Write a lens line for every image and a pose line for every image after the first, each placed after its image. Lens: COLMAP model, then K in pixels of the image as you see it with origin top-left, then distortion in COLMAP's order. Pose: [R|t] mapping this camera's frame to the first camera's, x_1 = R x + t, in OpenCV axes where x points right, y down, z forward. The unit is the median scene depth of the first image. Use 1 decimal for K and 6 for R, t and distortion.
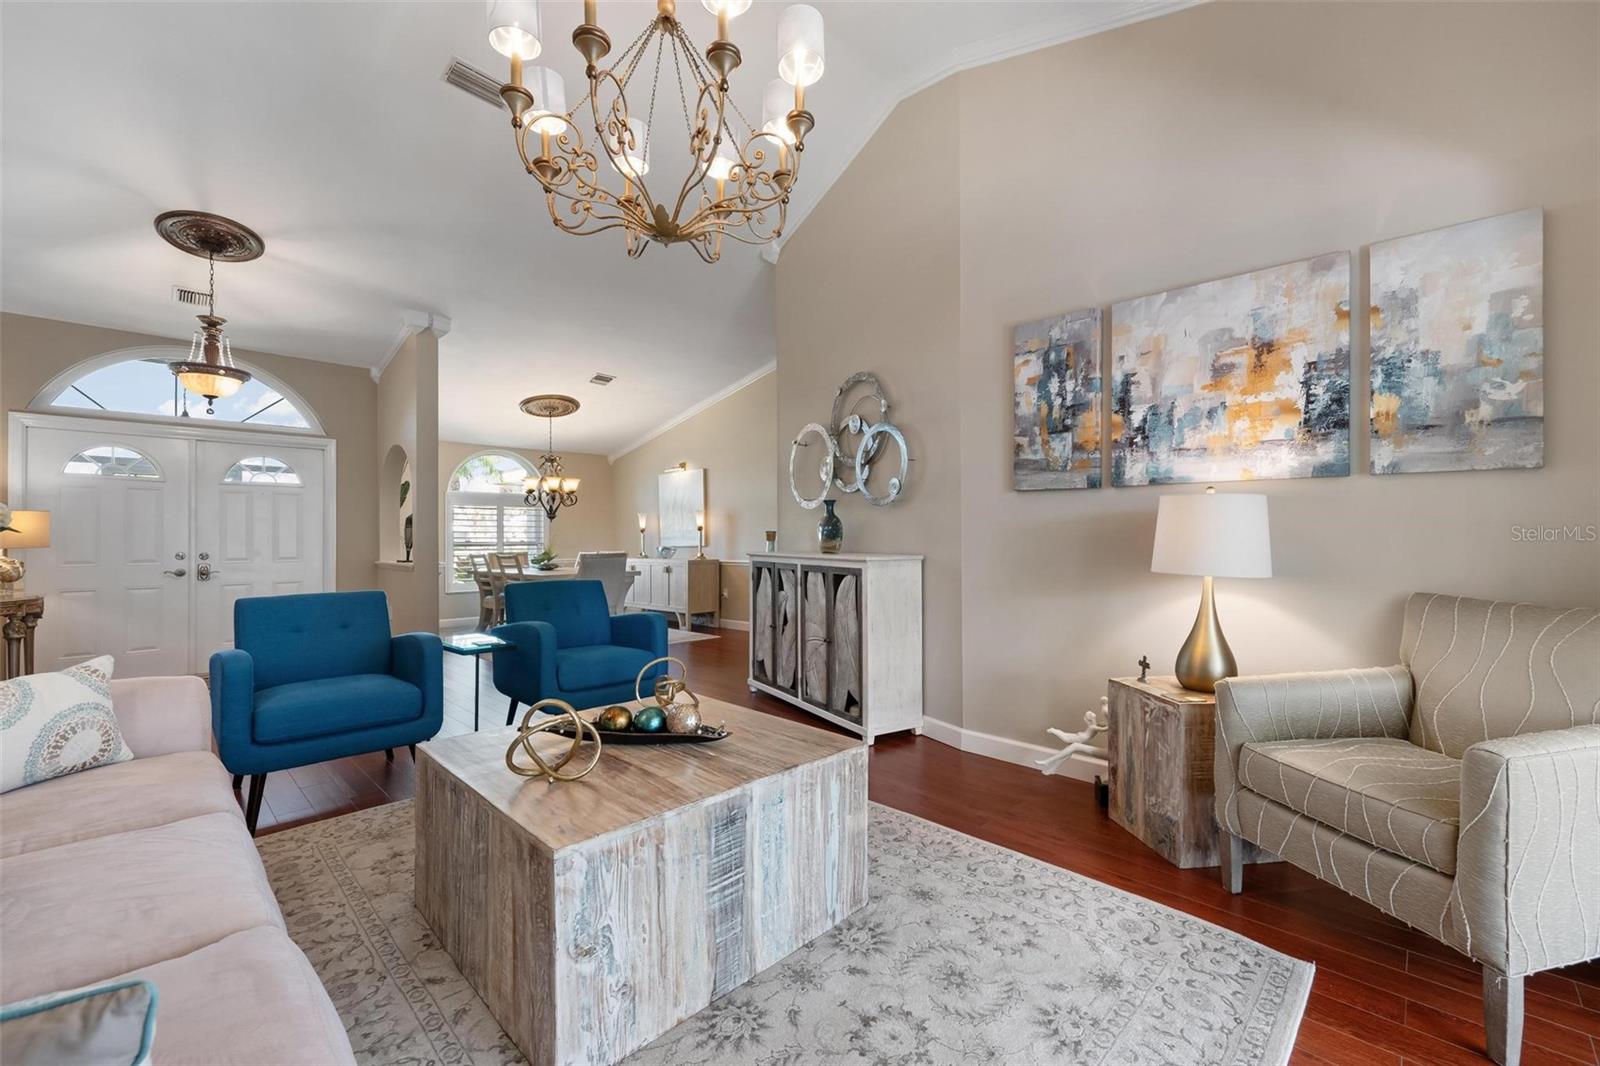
lens RADIAL K [[656.8, 0, 804.7], [0, 656.8, 533.9], [0, 0, 1]] dist [-0.001481, -0.000136]
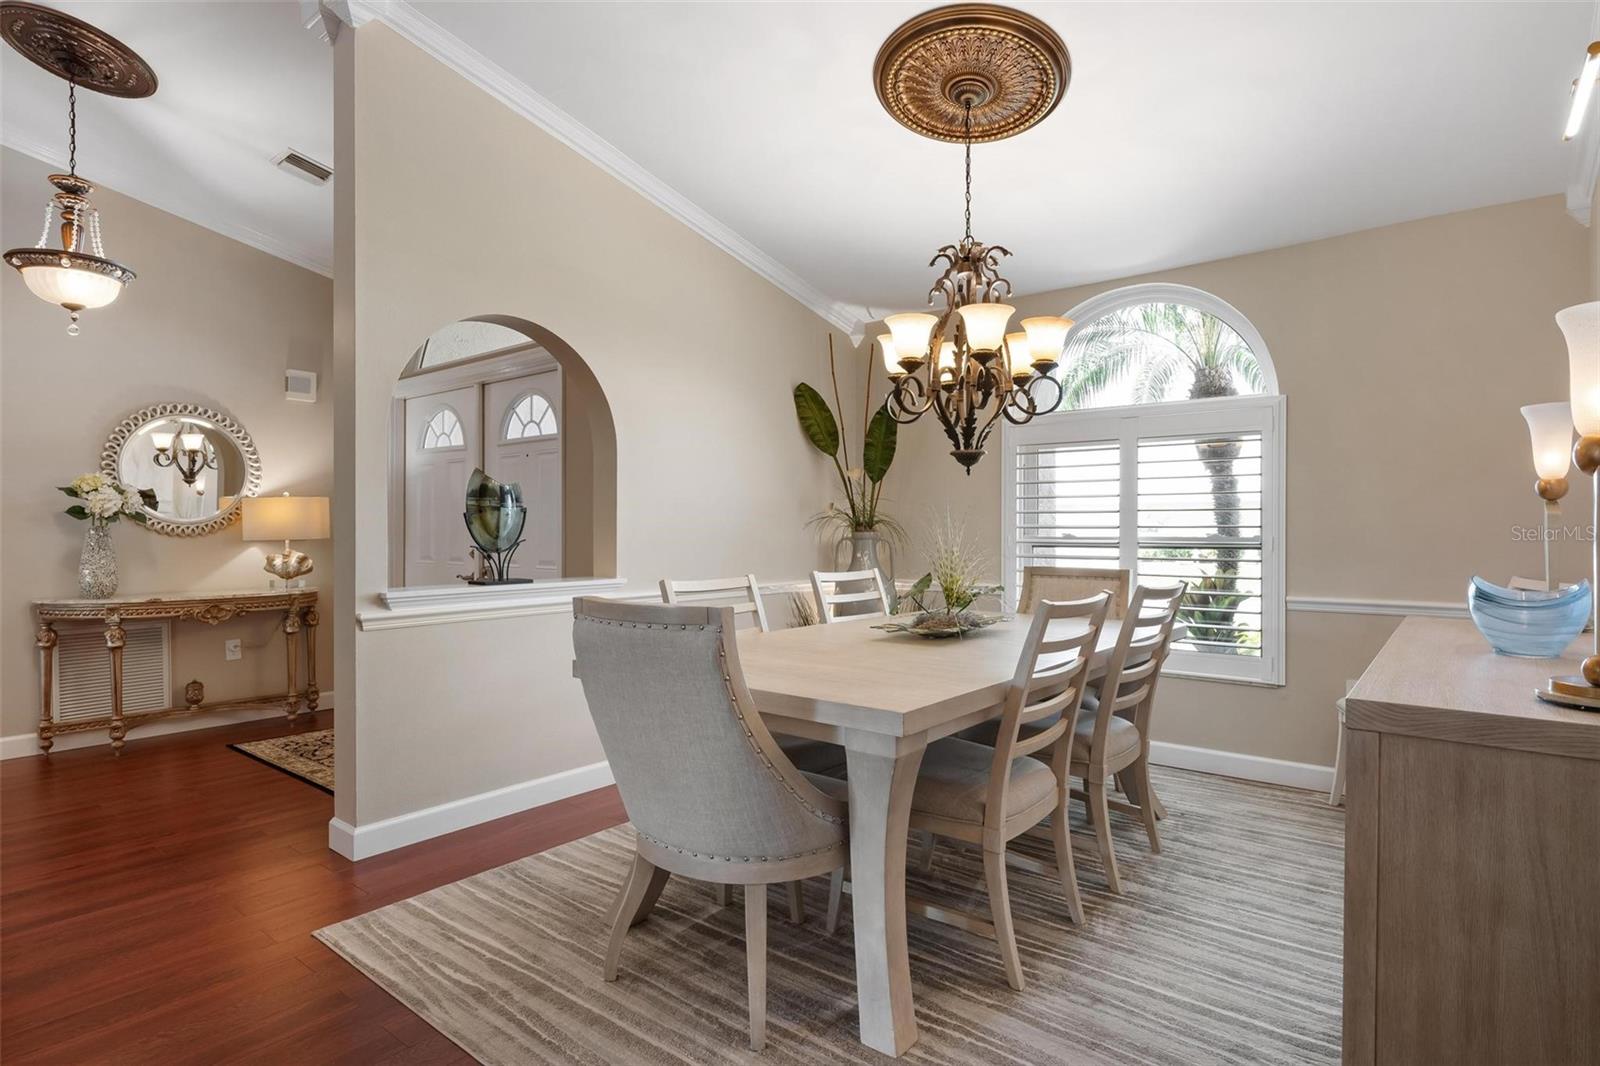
lens RADIAL K [[861.8, 0, 791.9], [0, 861.8, 533.1], [0, 0, 1]] dist [0.004085, 0.000563]
pose [[0.068931, 0.008747, -0.997583, -0.044408], [0.007618, 0.999928, 0.009293, 0.006604], [0.997592, -0.008240, 0.068860, 2.232757]]
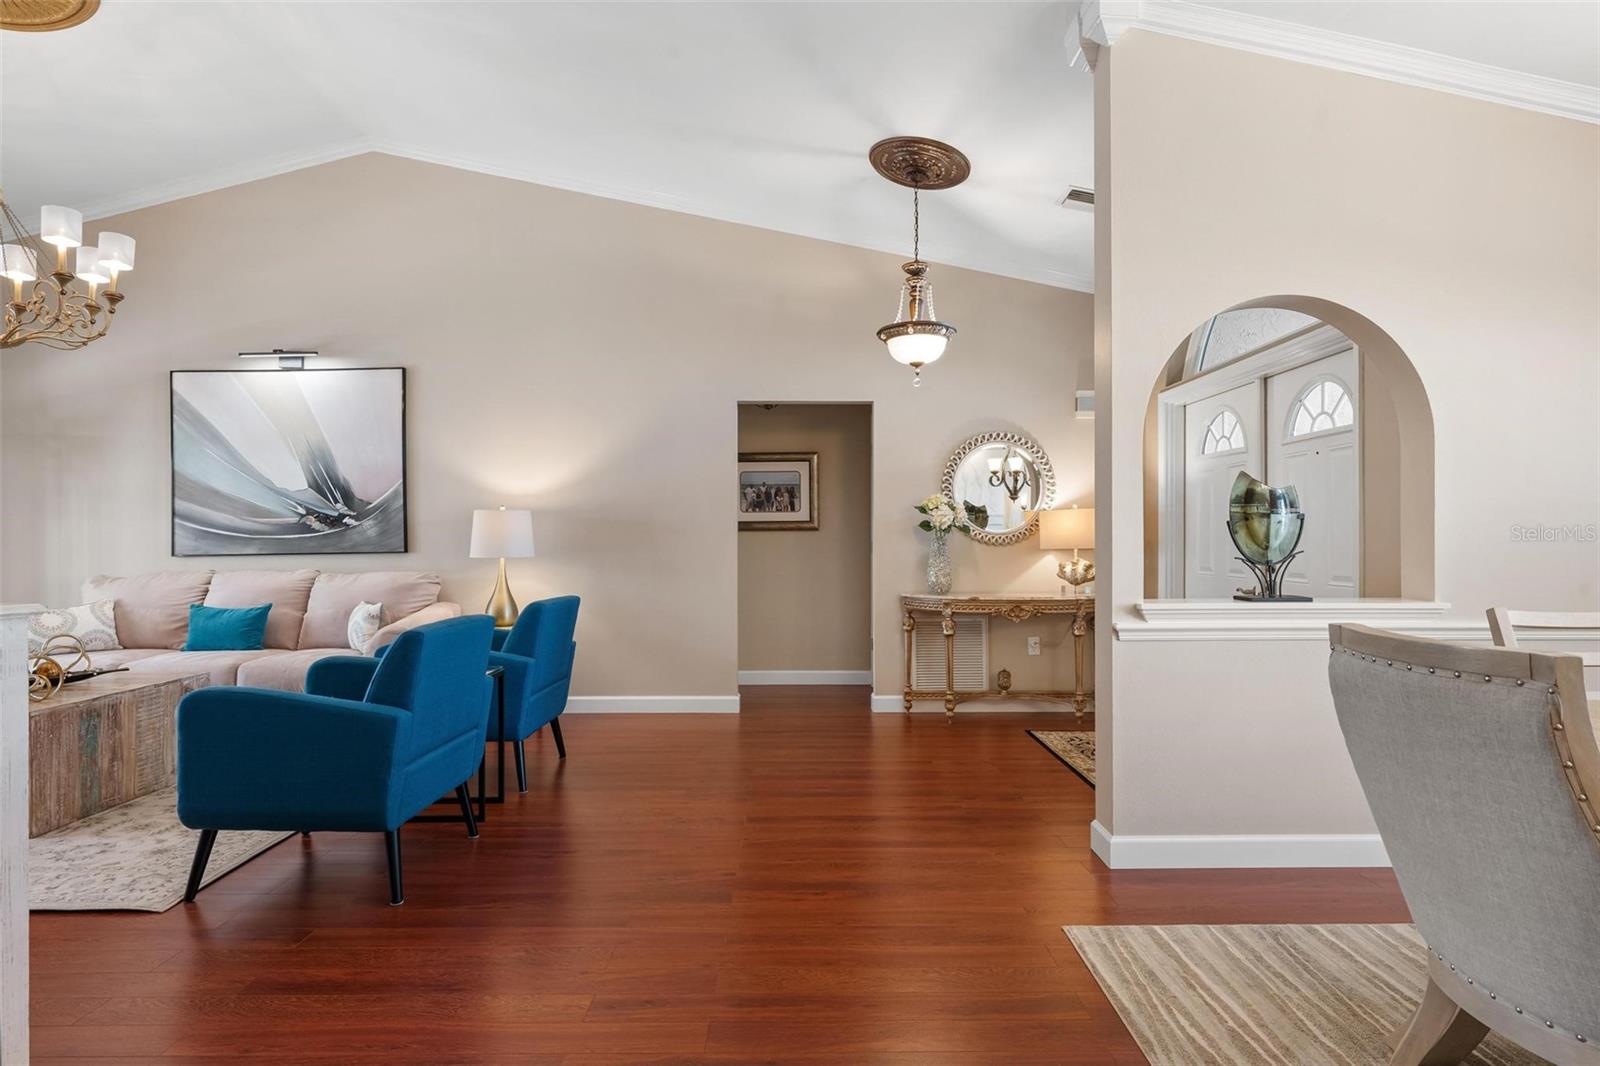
lens RADIAL K [[861.8, 0, 791.9], [0, 861.8, 533.1], [0, 0, 1]] dist [0.004085, 0.000563]
pose [[-0.726401, 0.000345, -0.687271, -0.104343], [0.009530, 0.999909, -0.009571, 0.006642], [0.687205, -0.013502, -0.726338, 2.269382]]
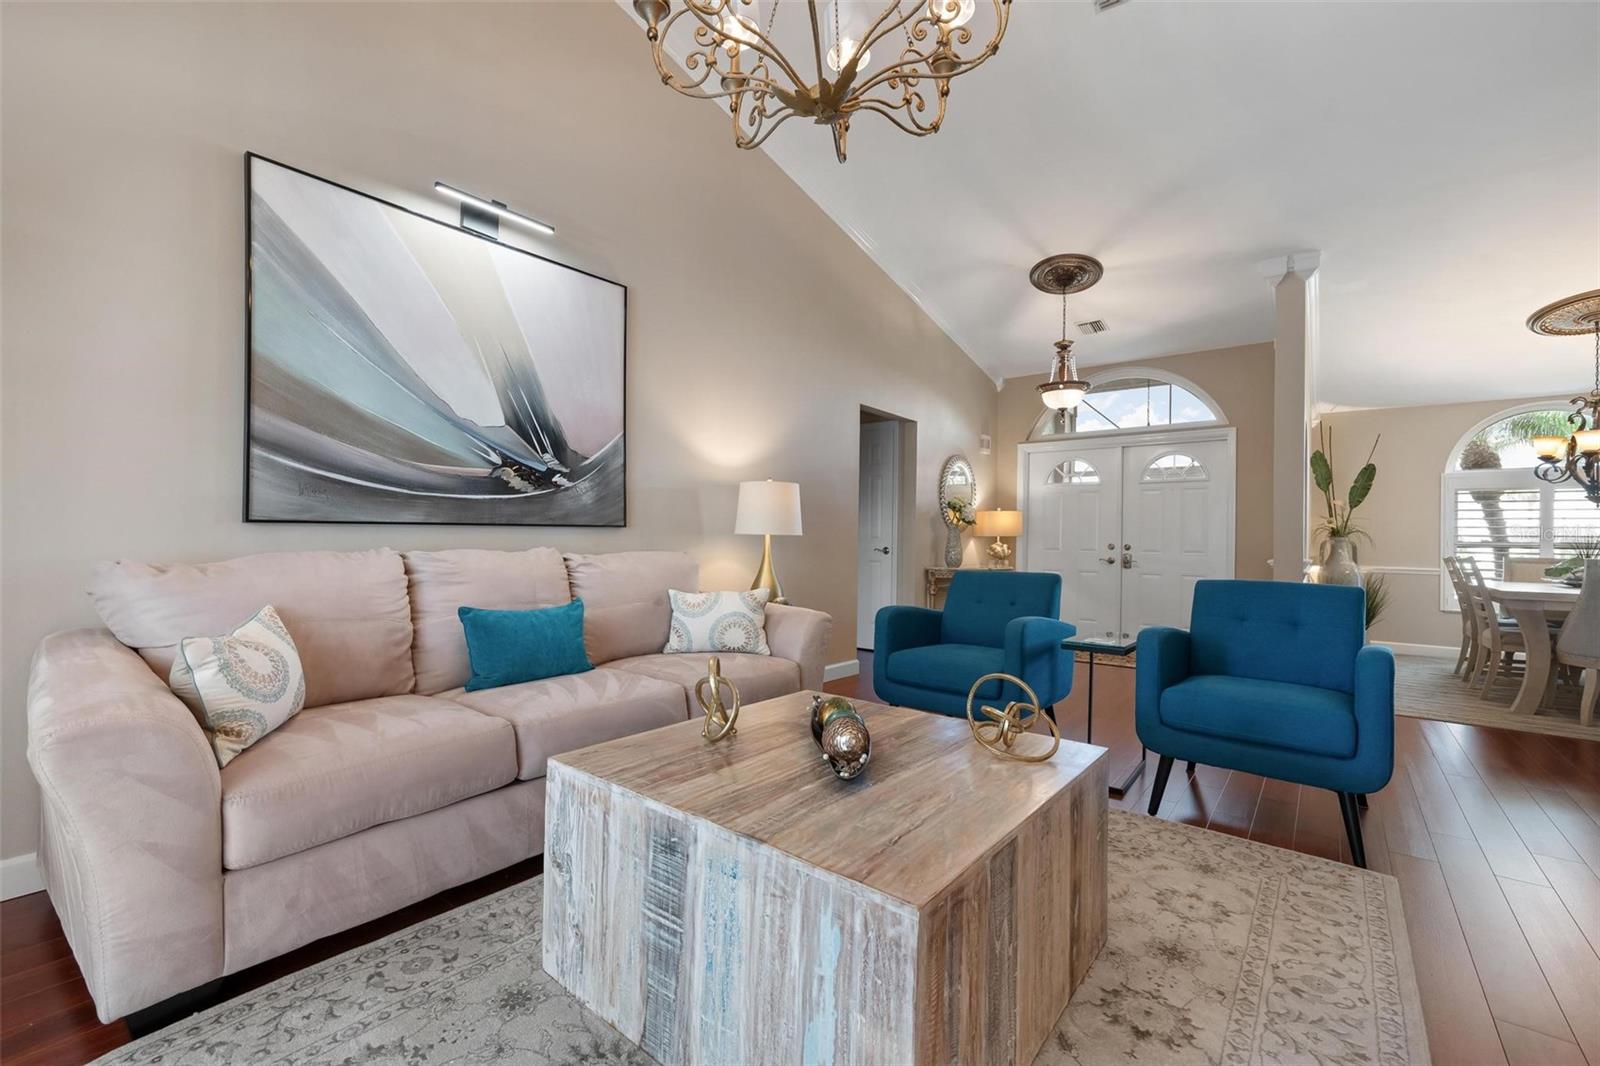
lens RADIAL K [[676.8, 0, 800.0], [0, 676.8, 533.0], [0, 0, 1]] dist [0.000189, -0.001271]
pose [[0.100417, -0.004033, -0.994937, 0.365302], [-0.009224, 0.999945, -0.004984, 0.035626], [0.994903, 0.009678, 0.100375, 0.557403]]
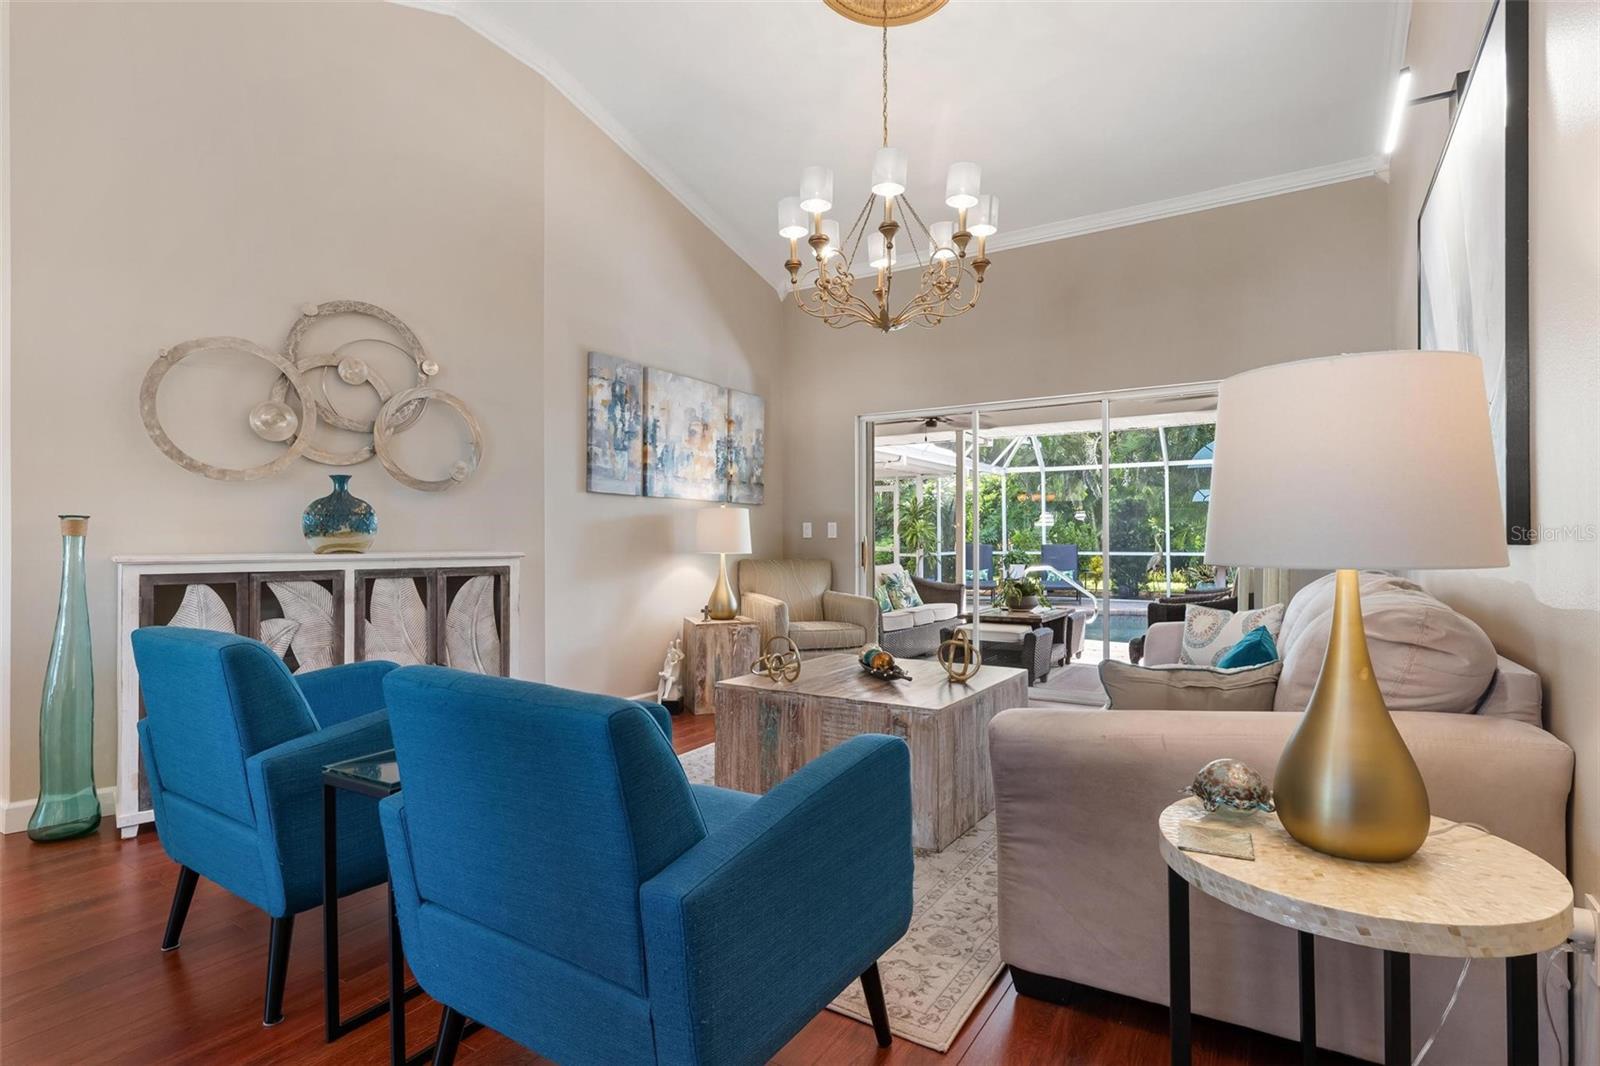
lens RADIAL K [[790.8, 0, 800.0], [0, 790.8, 533.0], [0, 0, 1]] dist [0.000009, -0.000061]
pose [[-0.199377, 0.009139, 0.979880, -1.185361], [-0.002197, 0.999950, -0.009773, 0.021154], [-0.979920, -0.004101, -0.199347, 0.961100]]
